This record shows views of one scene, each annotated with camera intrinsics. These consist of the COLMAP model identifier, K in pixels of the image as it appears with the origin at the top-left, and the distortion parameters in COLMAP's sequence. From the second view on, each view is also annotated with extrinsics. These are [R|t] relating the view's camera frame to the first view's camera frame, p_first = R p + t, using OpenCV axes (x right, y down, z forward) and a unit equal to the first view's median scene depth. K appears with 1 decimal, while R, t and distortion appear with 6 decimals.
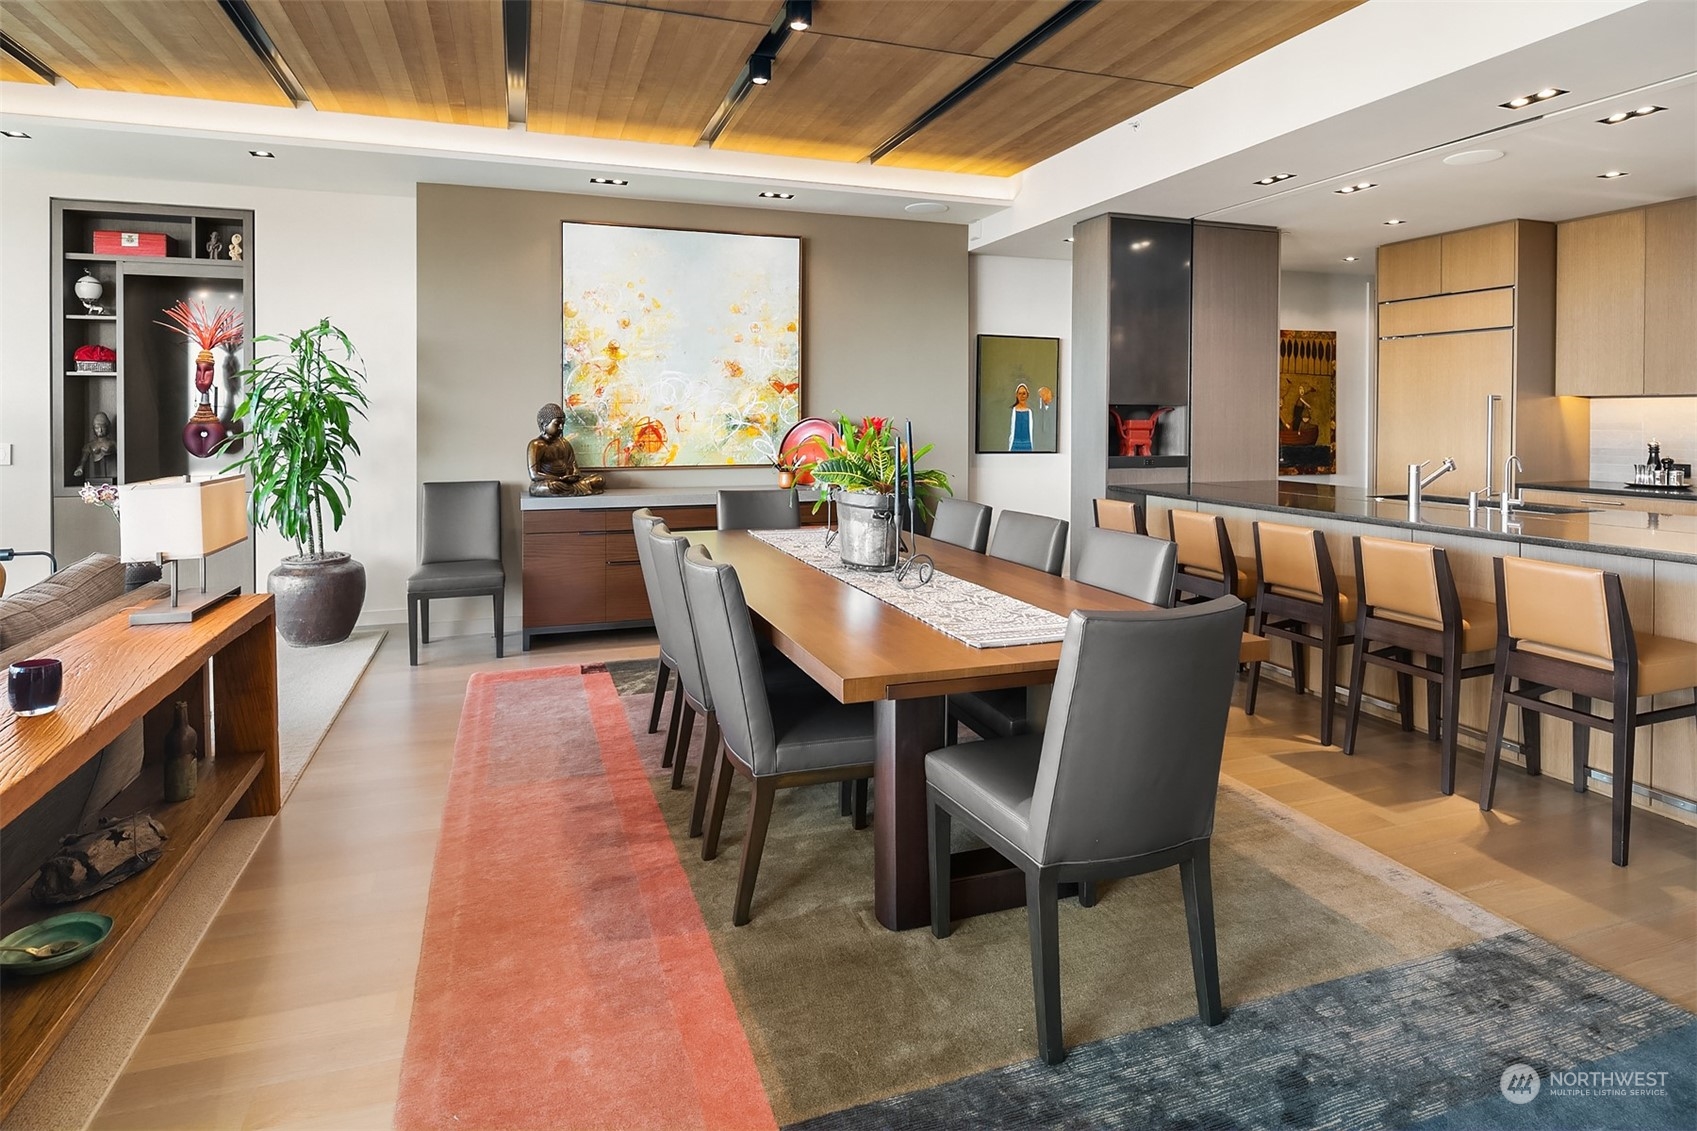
lens RADIAL K [[913.9, 0, 849.1], [0, 913.9, 420.2], [0, 0, 1]] dist [-0.000372, -0.010137]
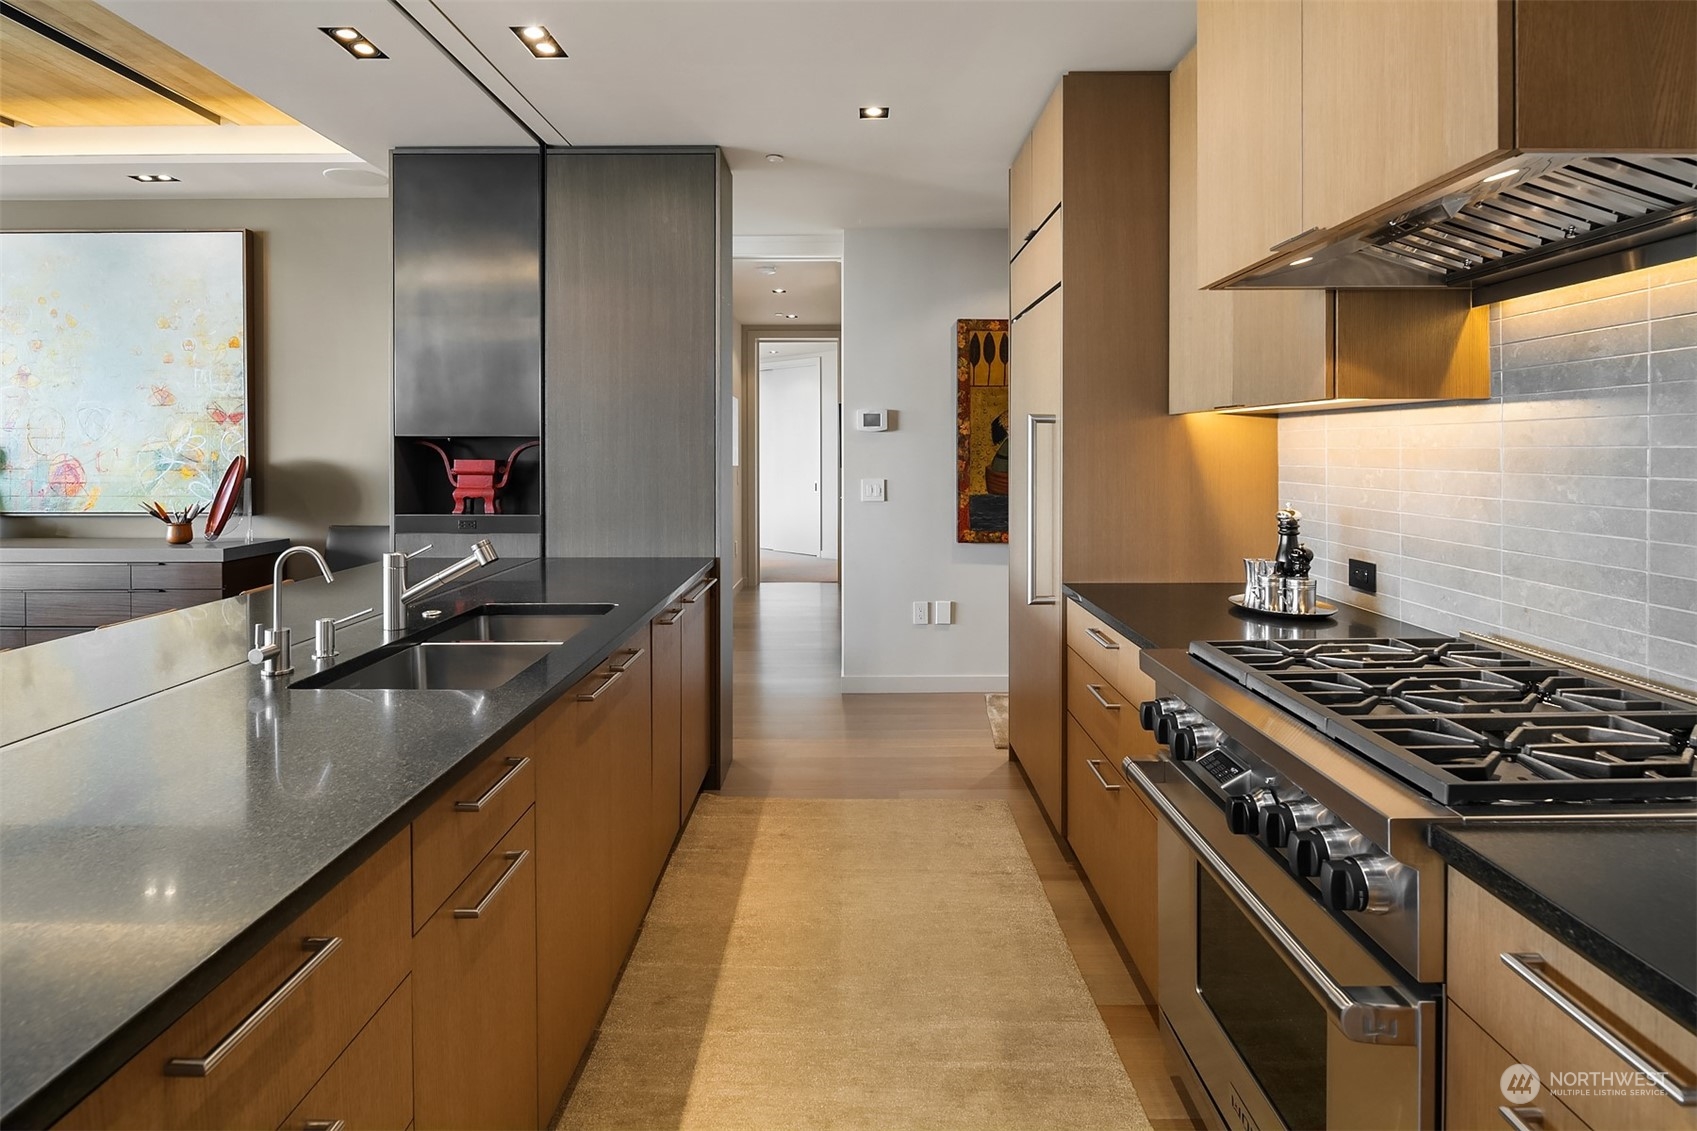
lens RADIAL K [[911.2, 0, 806.1], [0, 911.2, 454.2], [0, 0, 1]] dist [-0.001644, -0.000886]
pose [[0.938715, 0.001019, -0.344692, 0.756879], [-0.000315, 0.999998, 0.002098, -0.005762], [0.344694, -0.001861, 0.938713, 0.461968]]
